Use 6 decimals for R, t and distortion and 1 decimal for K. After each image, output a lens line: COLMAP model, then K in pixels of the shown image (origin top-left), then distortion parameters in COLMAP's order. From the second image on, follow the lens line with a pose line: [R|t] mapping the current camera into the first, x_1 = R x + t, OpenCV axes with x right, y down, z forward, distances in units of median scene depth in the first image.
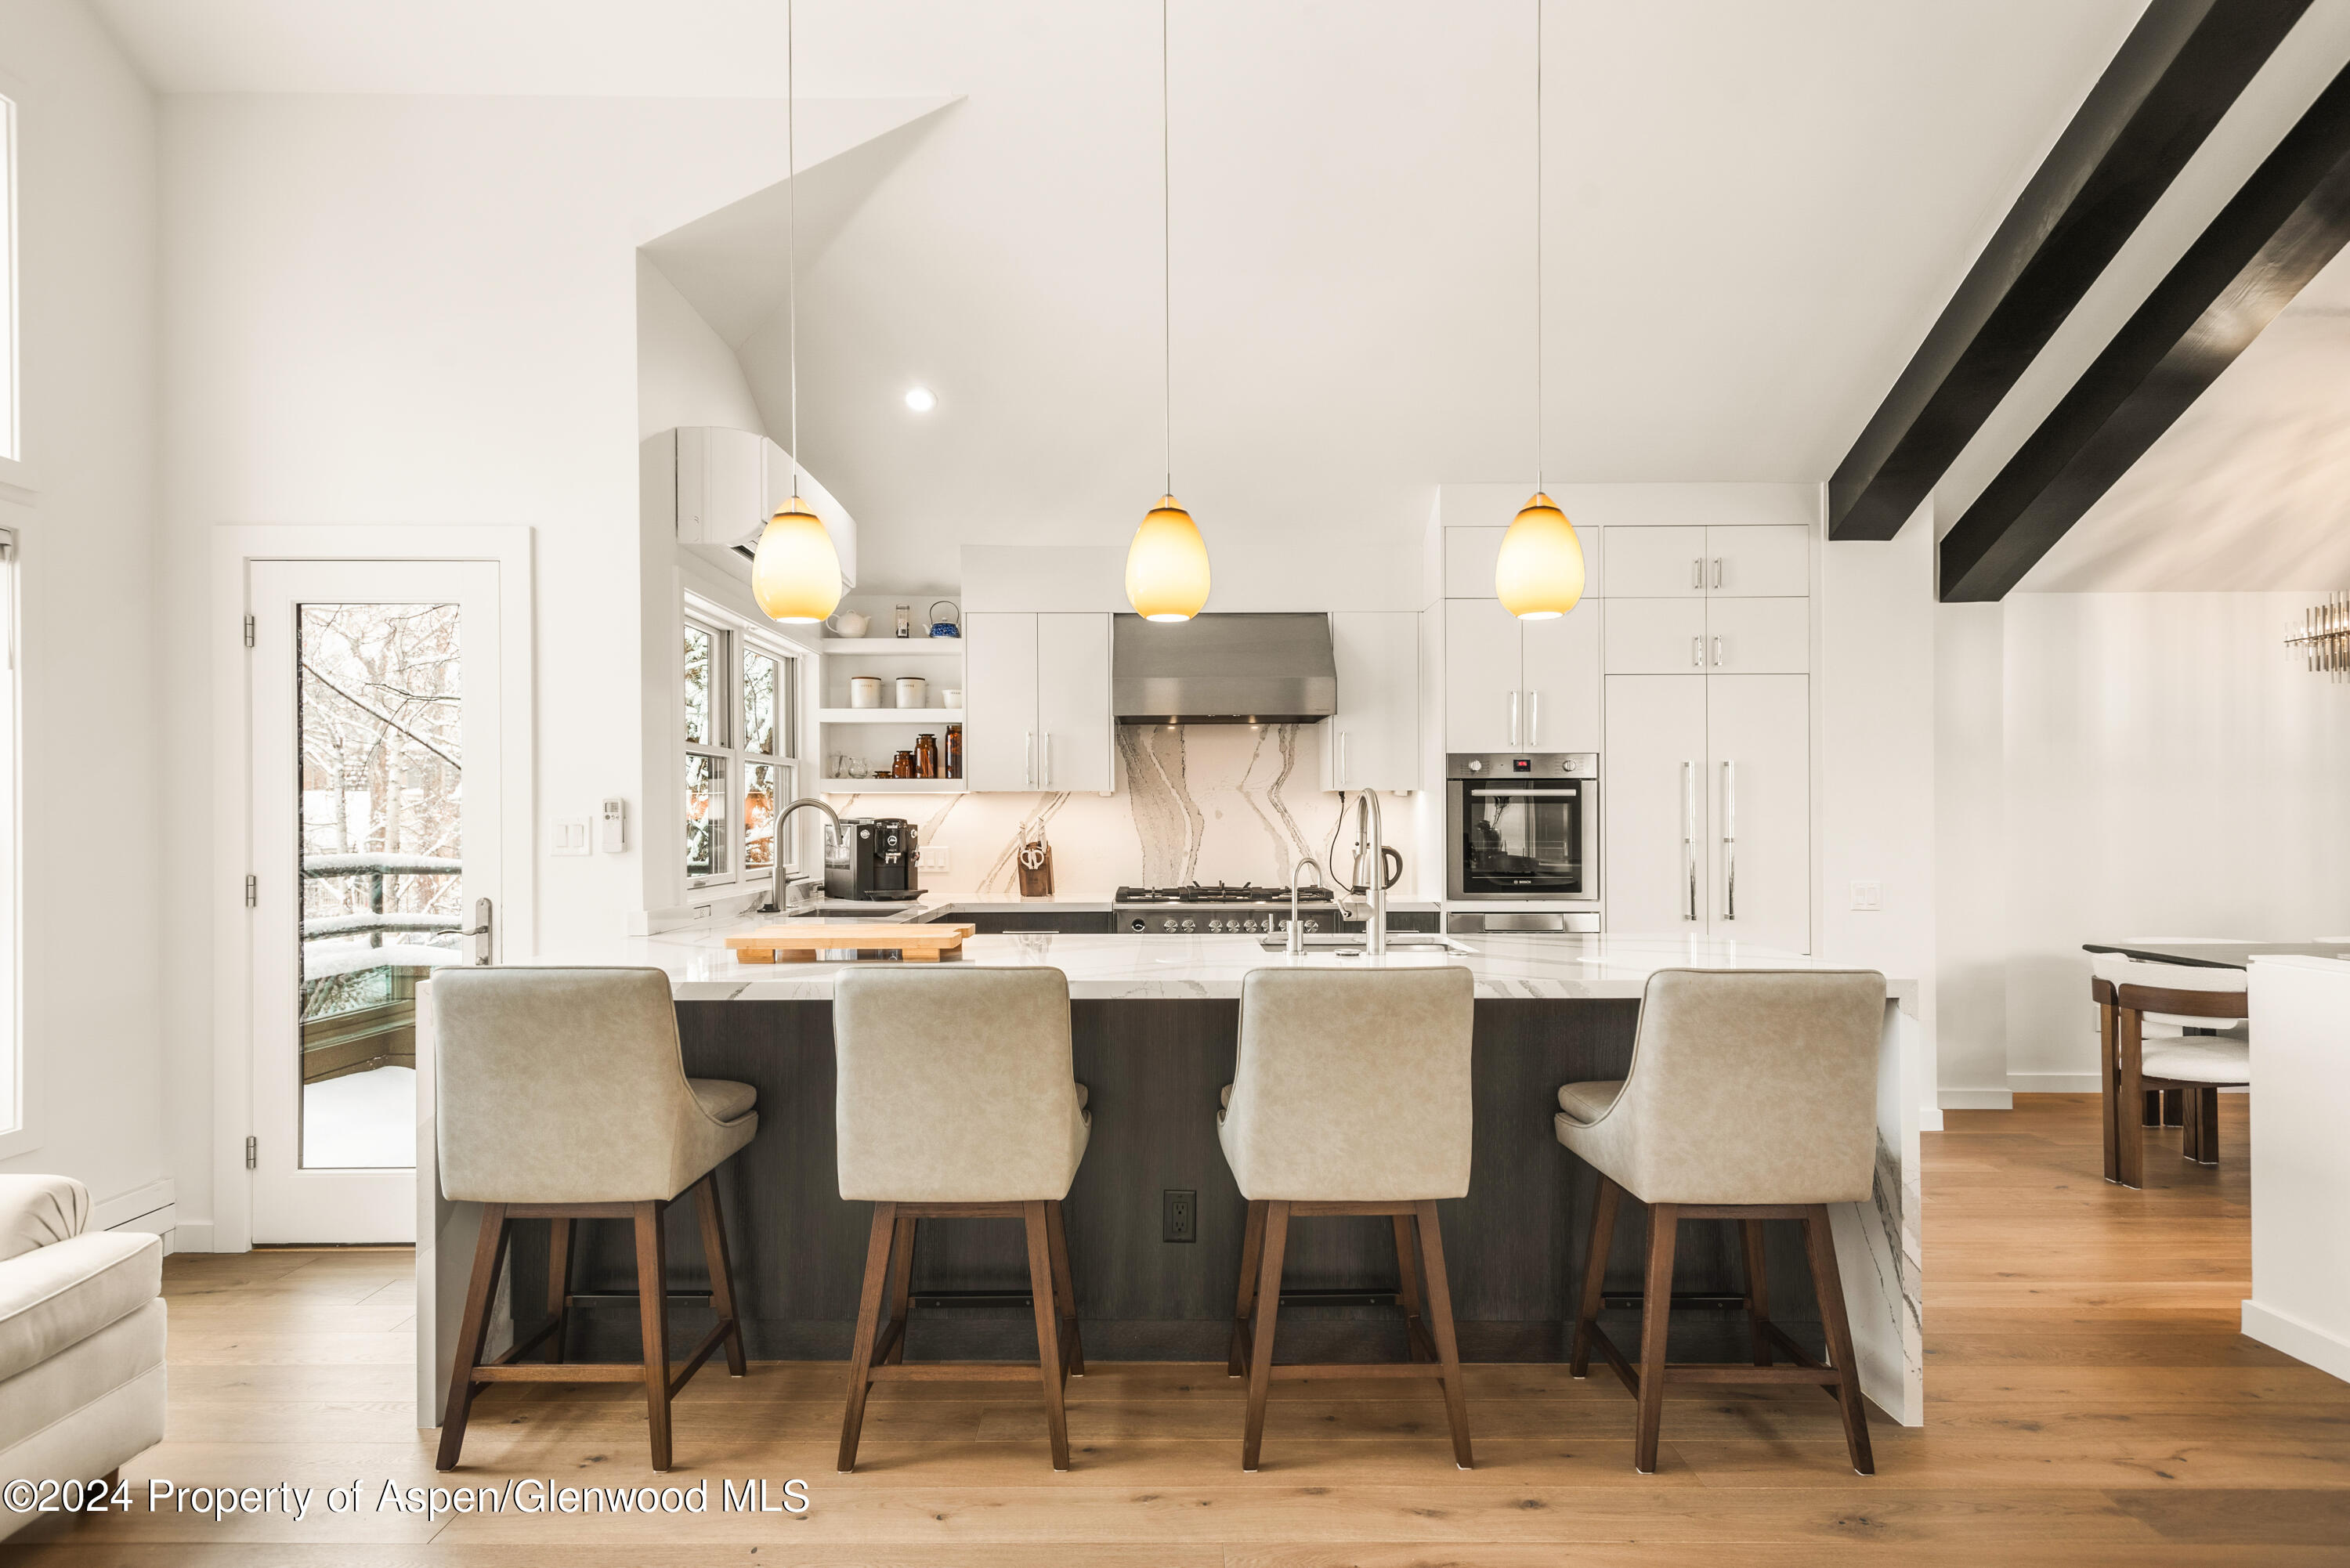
lens RADIAL K [[1272.1, 0, 1118.2], [0, 1272.1, 822.0], [0, 0, 1]] dist [0.023567, -0.007804]
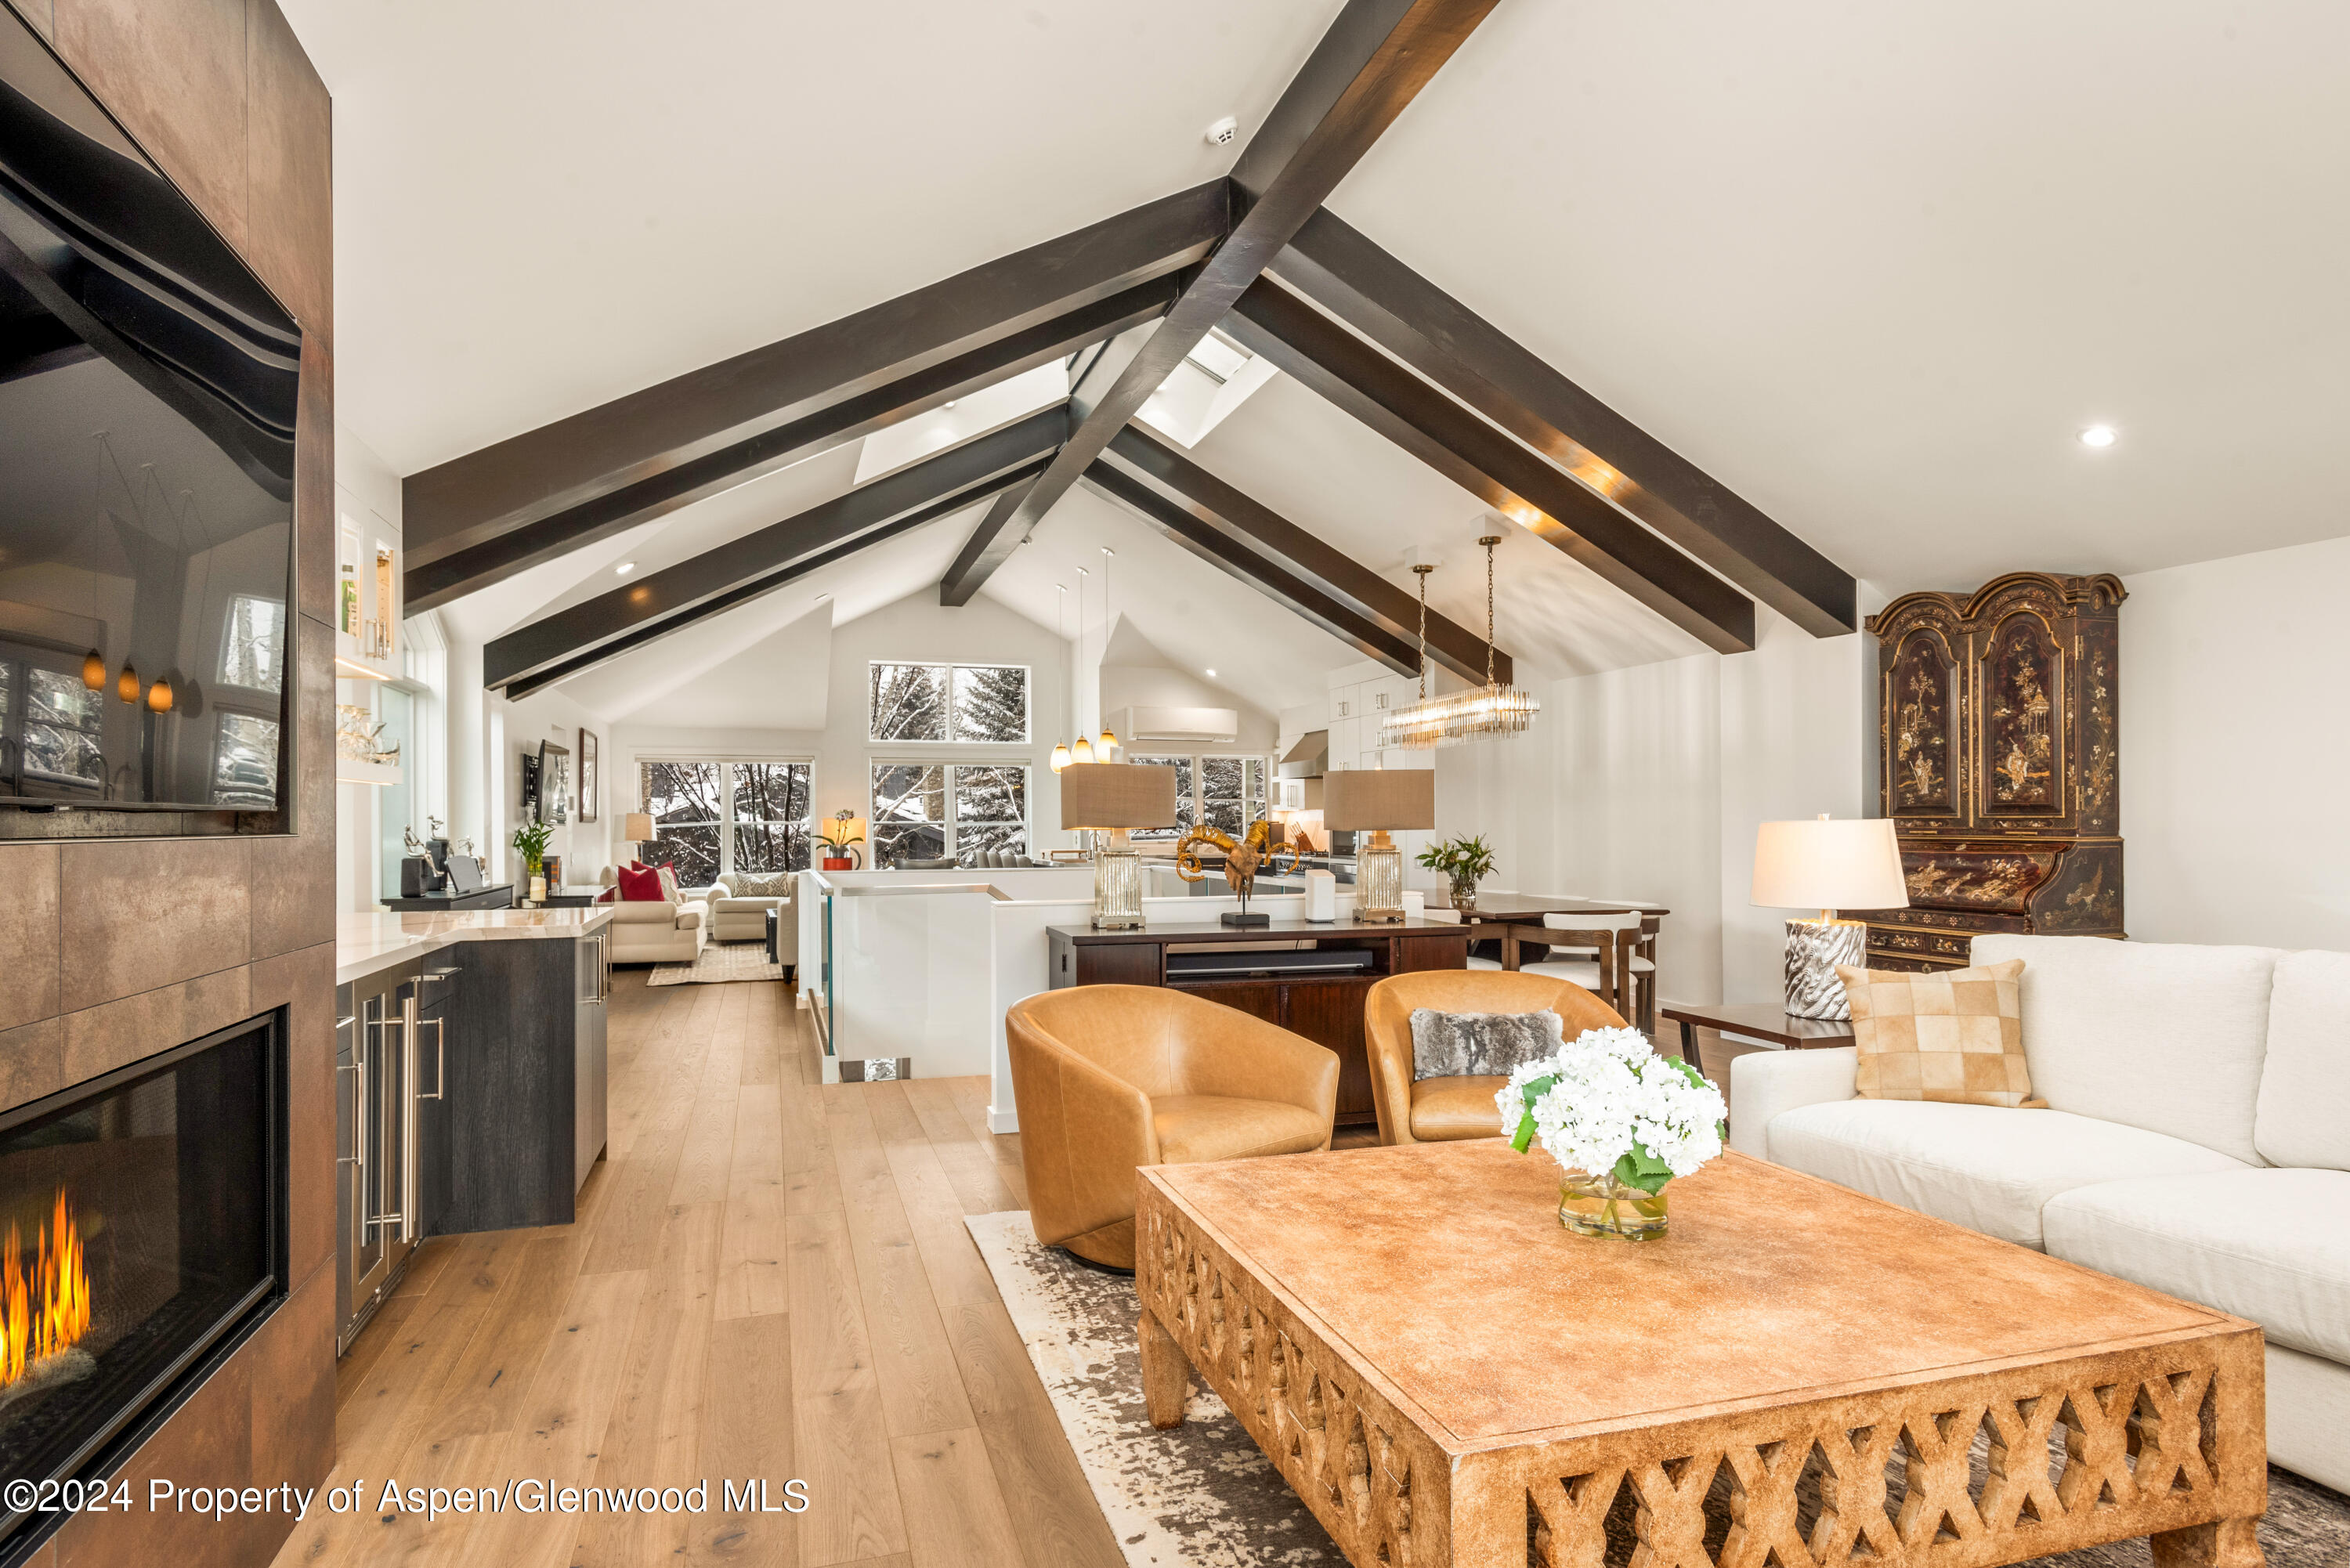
lens RADIAL K [[1272.1, 0, 1176.5], [0, 1272.1, 817.2], [0, 0, 1]] dist [0.023567, -0.007804]
pose [[0.307853, -0.002085, -0.951432, 3.138645], [0.001781, 0.999997, -0.001615, -0.008675], [0.951432, -0.001198, 0.307856, 0.080568]]
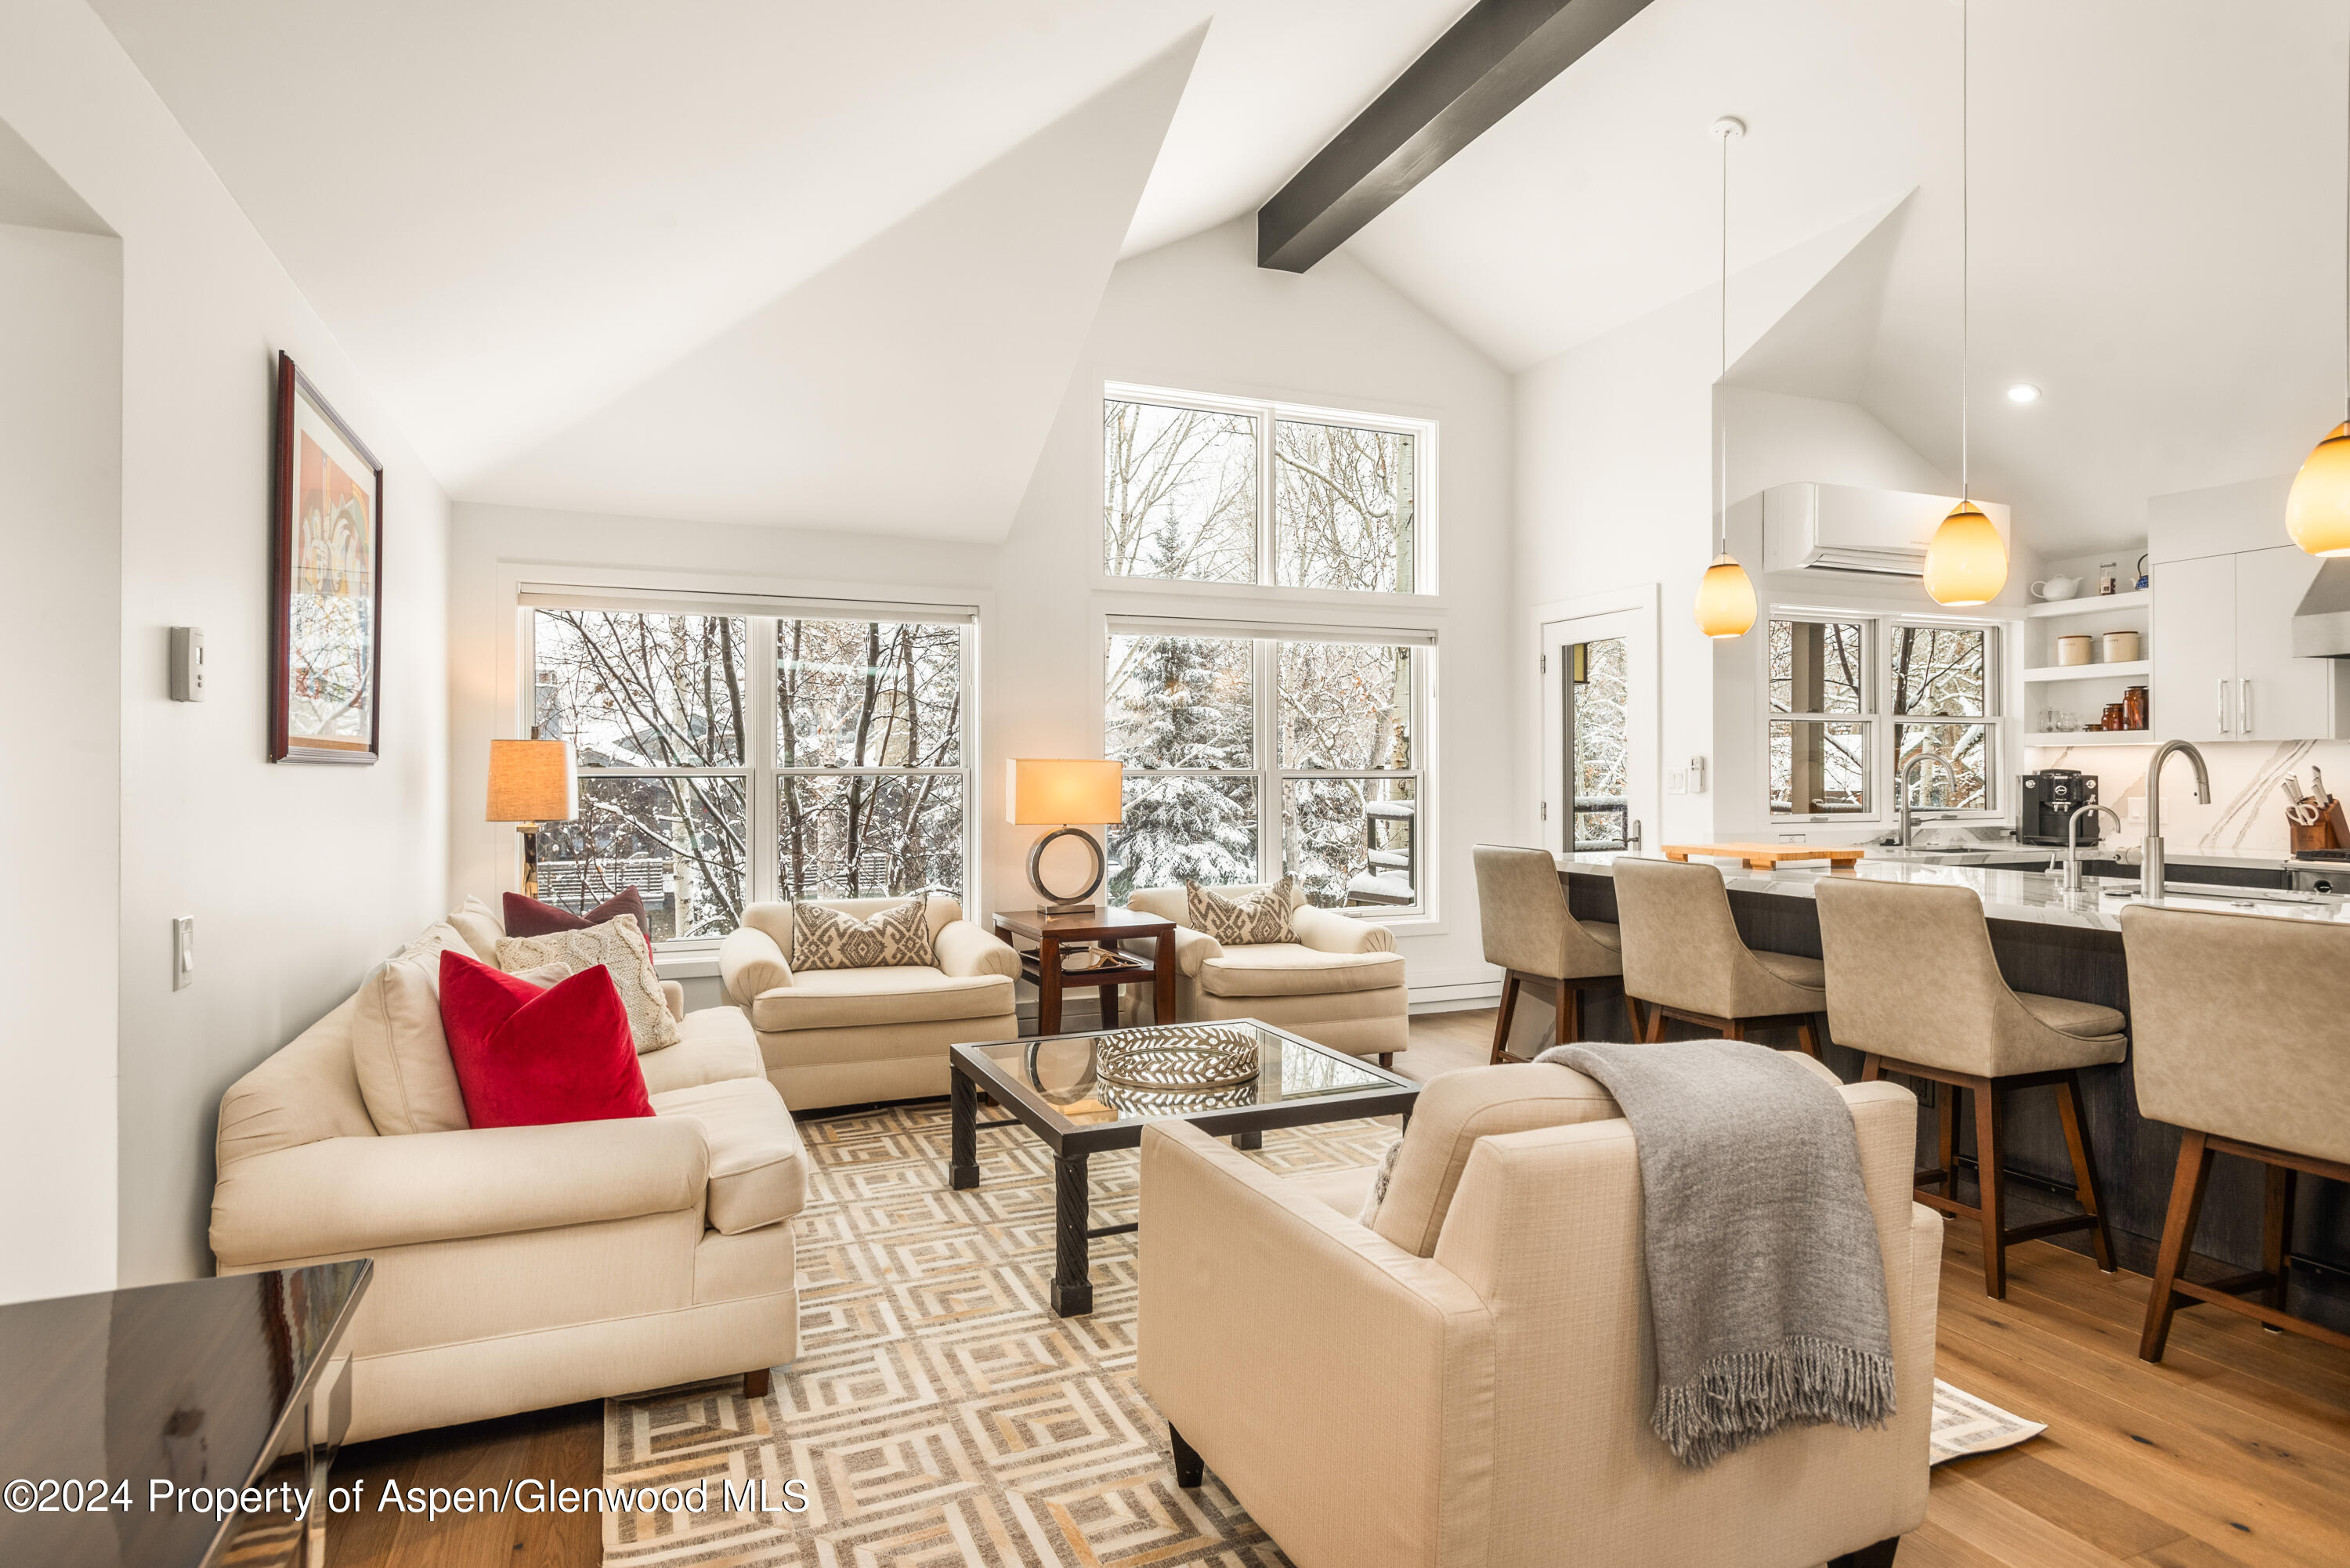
lens RADIAL K [[1272.1, 0, 1188.3], [0, 1272.1, 764.0], [0, 0, 1]] dist [0.023567, -0.007804]
pose [[0.385757, -0.004745, -0.922588, 0.759063], [-0.001826, 0.999981, -0.005907, 0.000203], [0.922598, 0.003963, 0.385741, -0.130545]]
